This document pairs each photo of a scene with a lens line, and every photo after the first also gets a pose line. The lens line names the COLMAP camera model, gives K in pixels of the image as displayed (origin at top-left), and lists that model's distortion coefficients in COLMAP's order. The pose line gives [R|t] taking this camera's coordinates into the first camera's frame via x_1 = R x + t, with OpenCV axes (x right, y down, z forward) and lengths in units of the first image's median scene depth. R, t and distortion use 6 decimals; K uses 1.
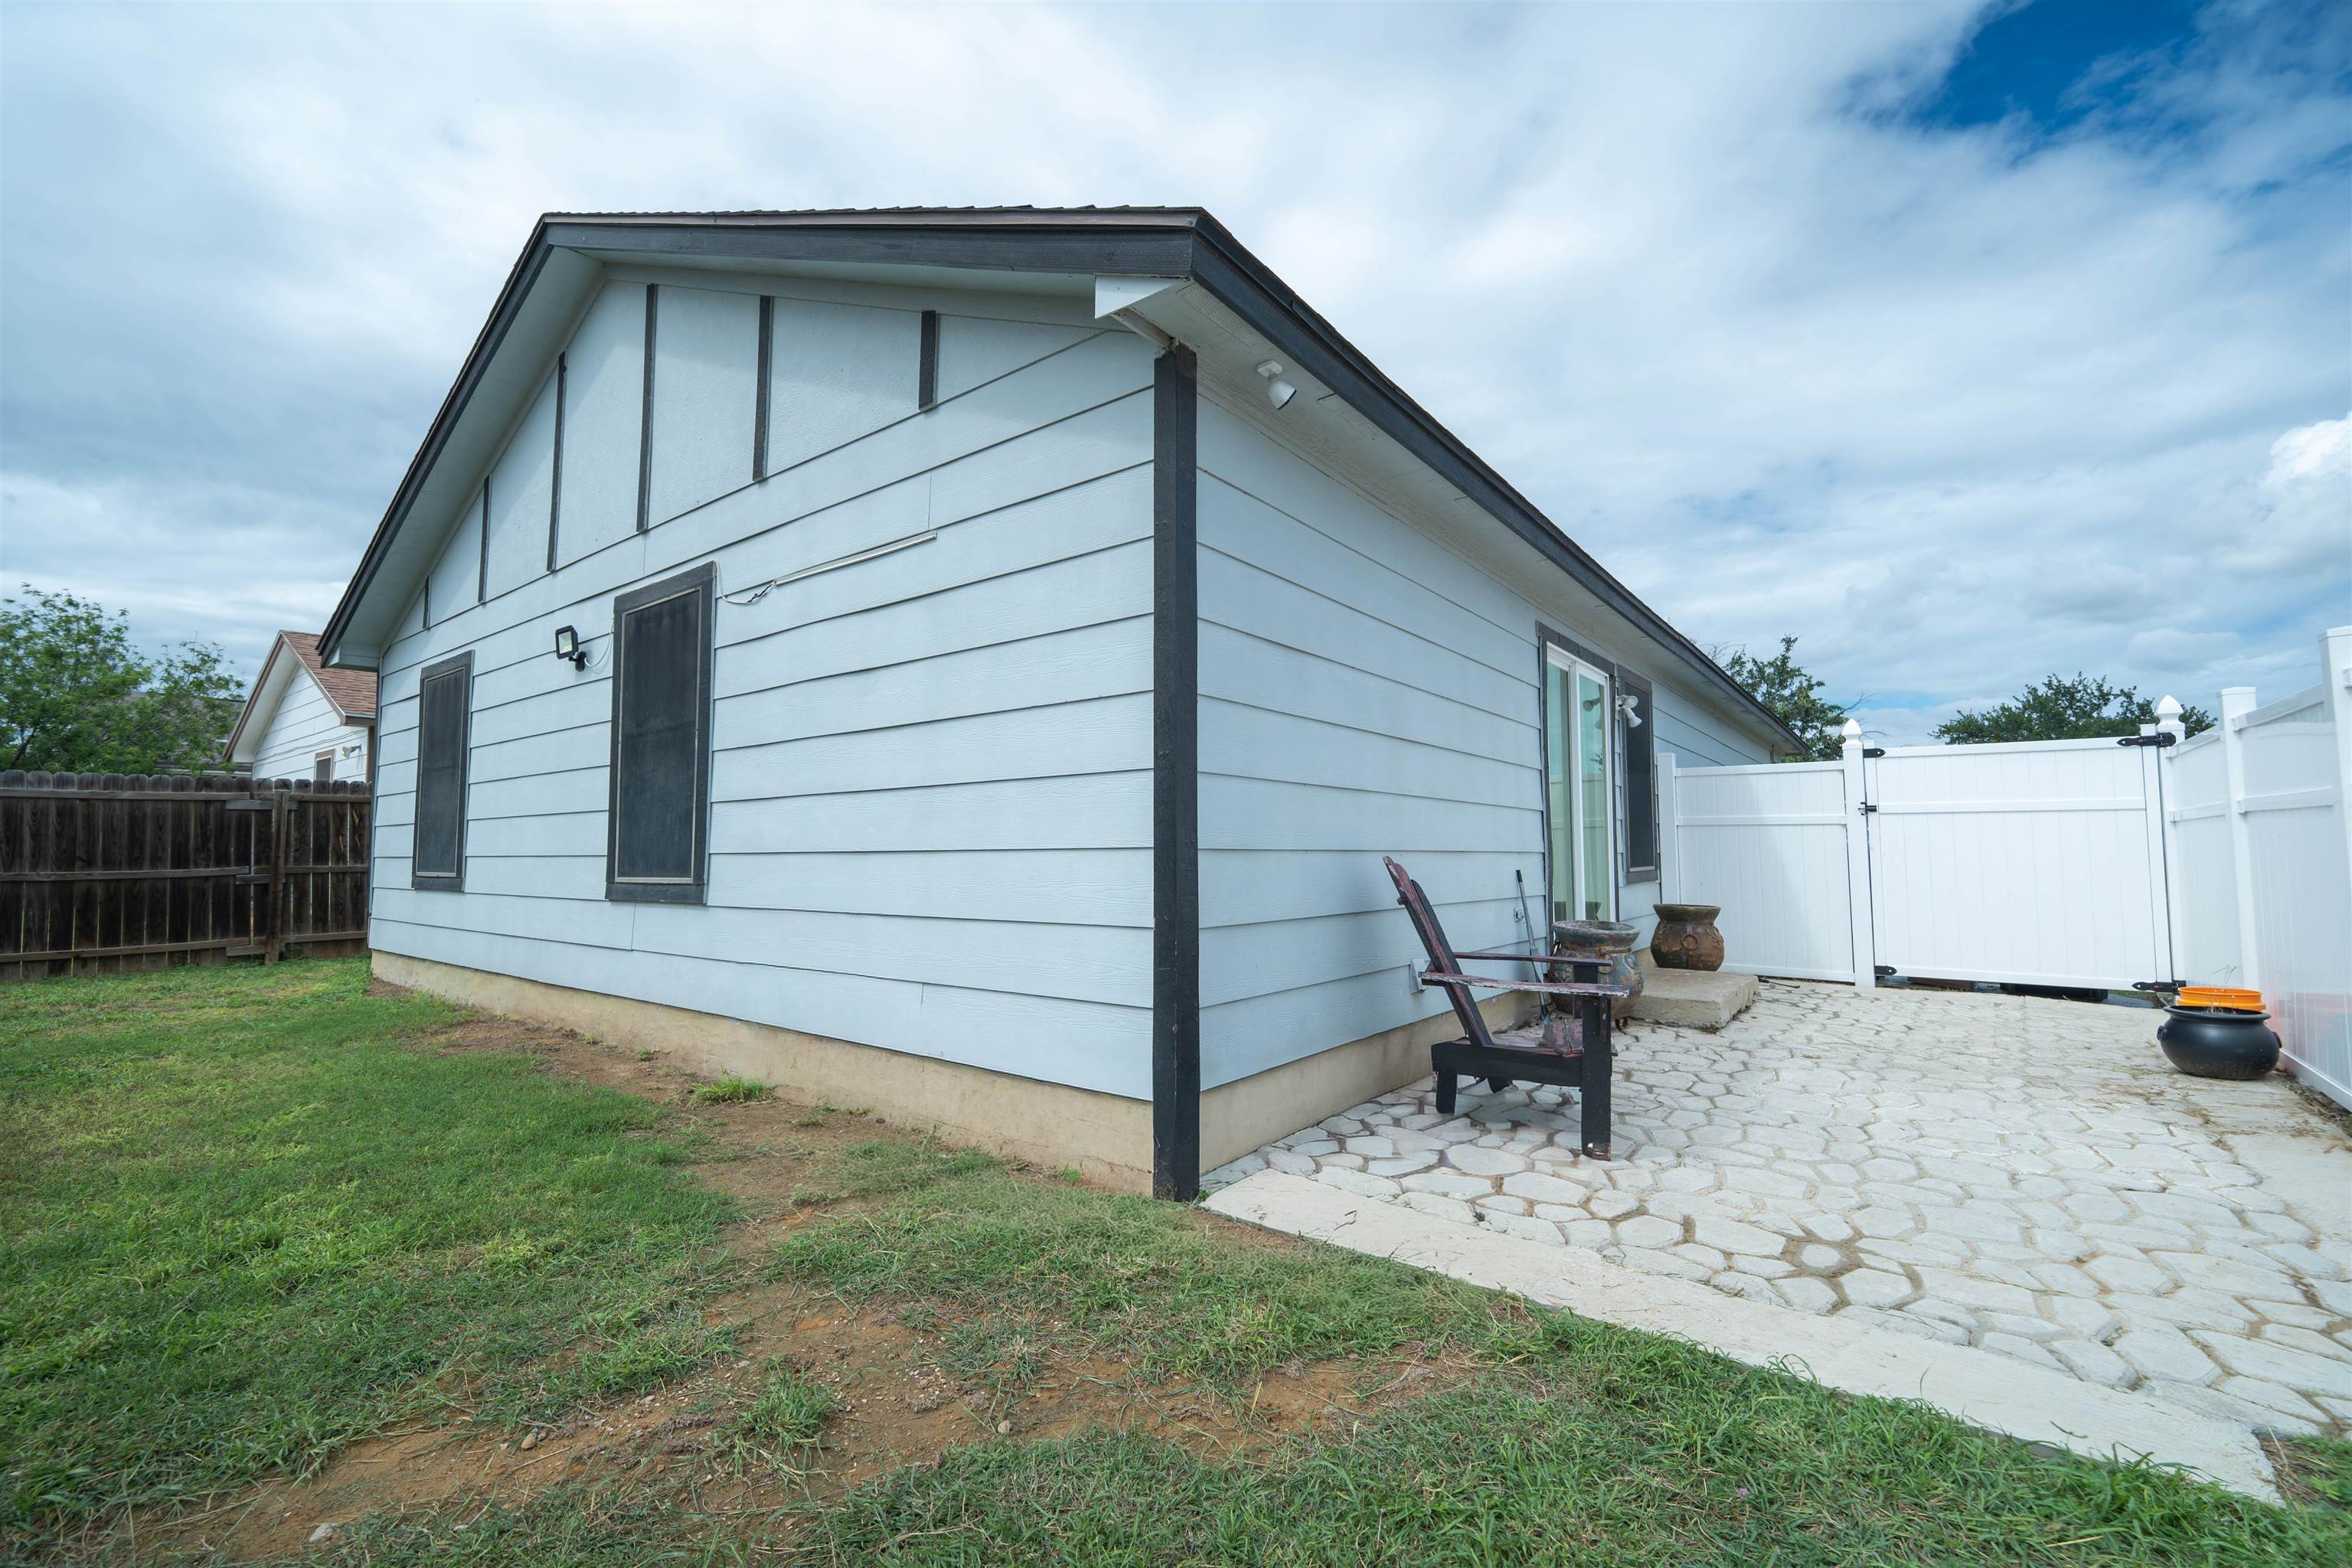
lens RADIAL K [[968.3, 0, 1197.4], [0, 968.3, 782.4], [0, 0, 1]] dist [0.001684, -0.006442]
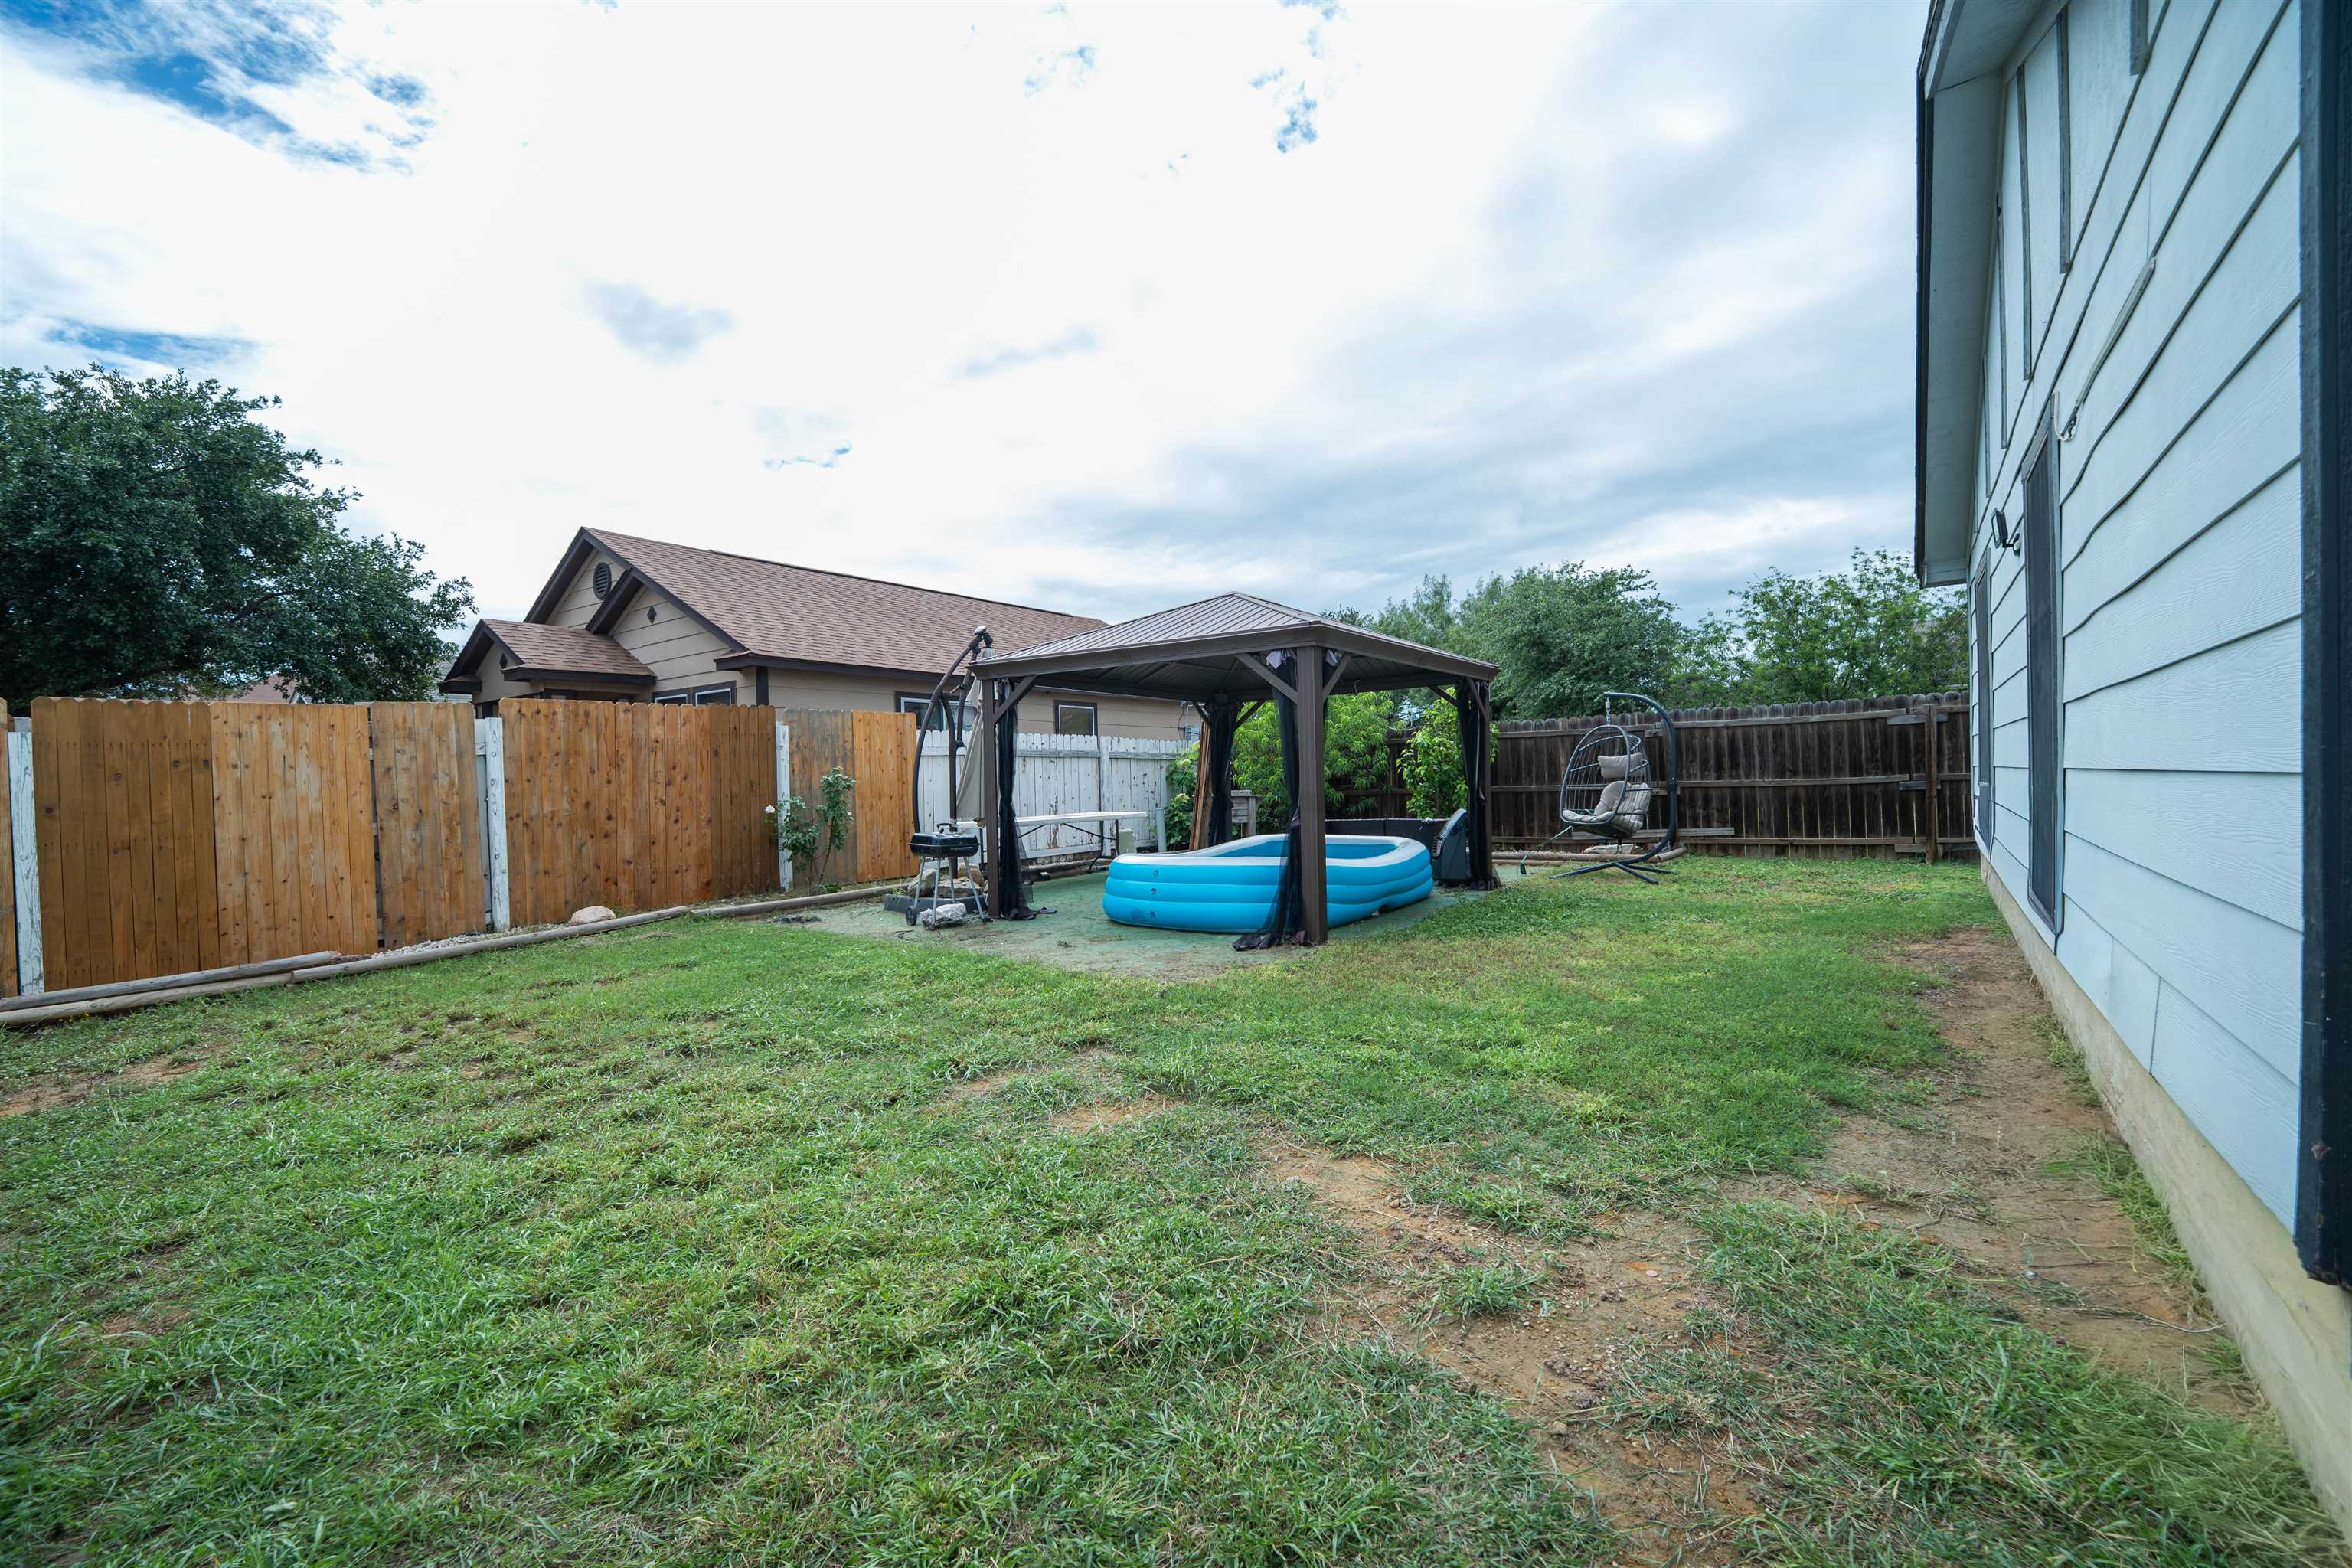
lens RADIAL K [[971.2, 0, 1177.2], [0, 971.2, 786.8], [0, 0, 1]] dist [-0.001255, -0.000230]
pose [[0.021481, 0.013047, -0.999684, 0.286682], [0.094508, 0.995411, 0.015021, 0.008594], [0.995292, -0.094801, 0.020149, 0.281363]]
